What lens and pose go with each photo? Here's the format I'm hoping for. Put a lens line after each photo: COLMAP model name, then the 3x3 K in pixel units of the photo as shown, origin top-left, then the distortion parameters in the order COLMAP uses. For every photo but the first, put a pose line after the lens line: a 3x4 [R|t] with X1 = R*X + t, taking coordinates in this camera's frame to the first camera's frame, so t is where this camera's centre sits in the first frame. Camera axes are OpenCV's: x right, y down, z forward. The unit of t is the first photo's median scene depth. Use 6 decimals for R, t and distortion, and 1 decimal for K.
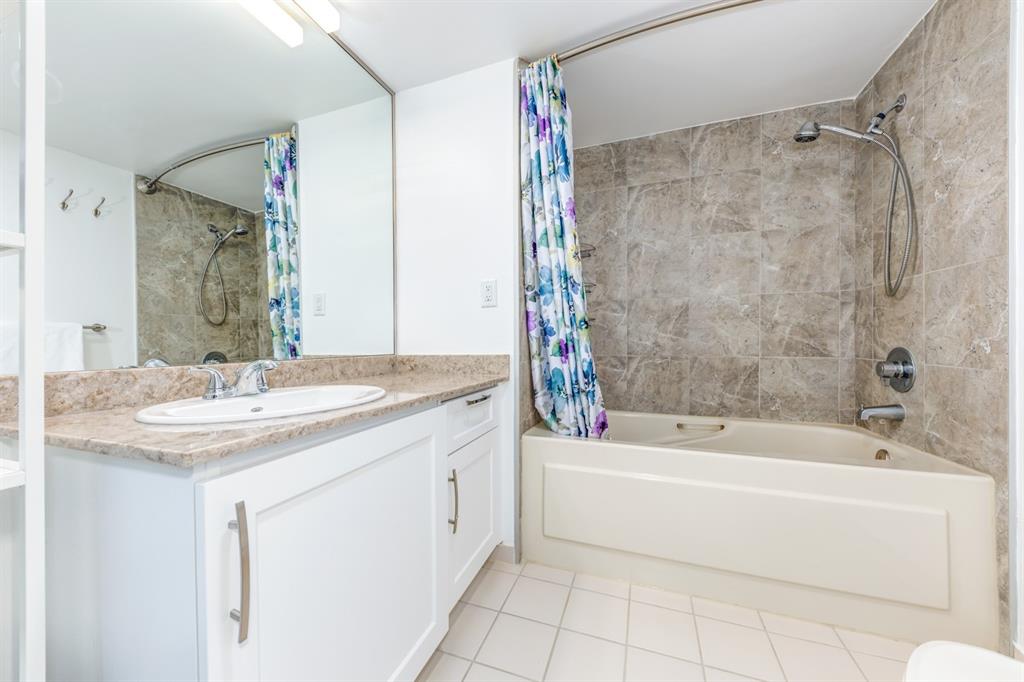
lens RADIAL K [[370.5, 0, 512.0], [0, 370.5, 341.0], [0, 0, 1]] dist [0.000286, 0.000016]
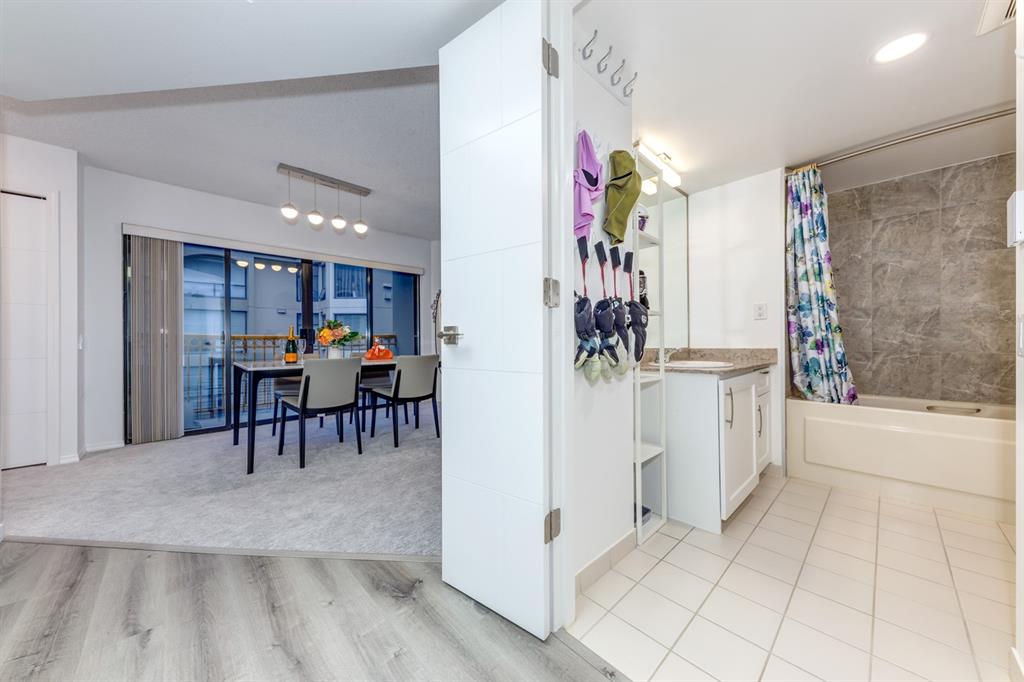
lens RADIAL K [[354.2, 0, 510.7], [0, 354.2, 338.4], [0, 0, 1]] dist [0.012803, -0.004914]
pose [[0.892375, -0.002138, -0.451290, -0.327949], [0.000505, 0.999993, -0.003739, -0.002274], [0.451295, 0.003109, 0.892369, -0.882641]]
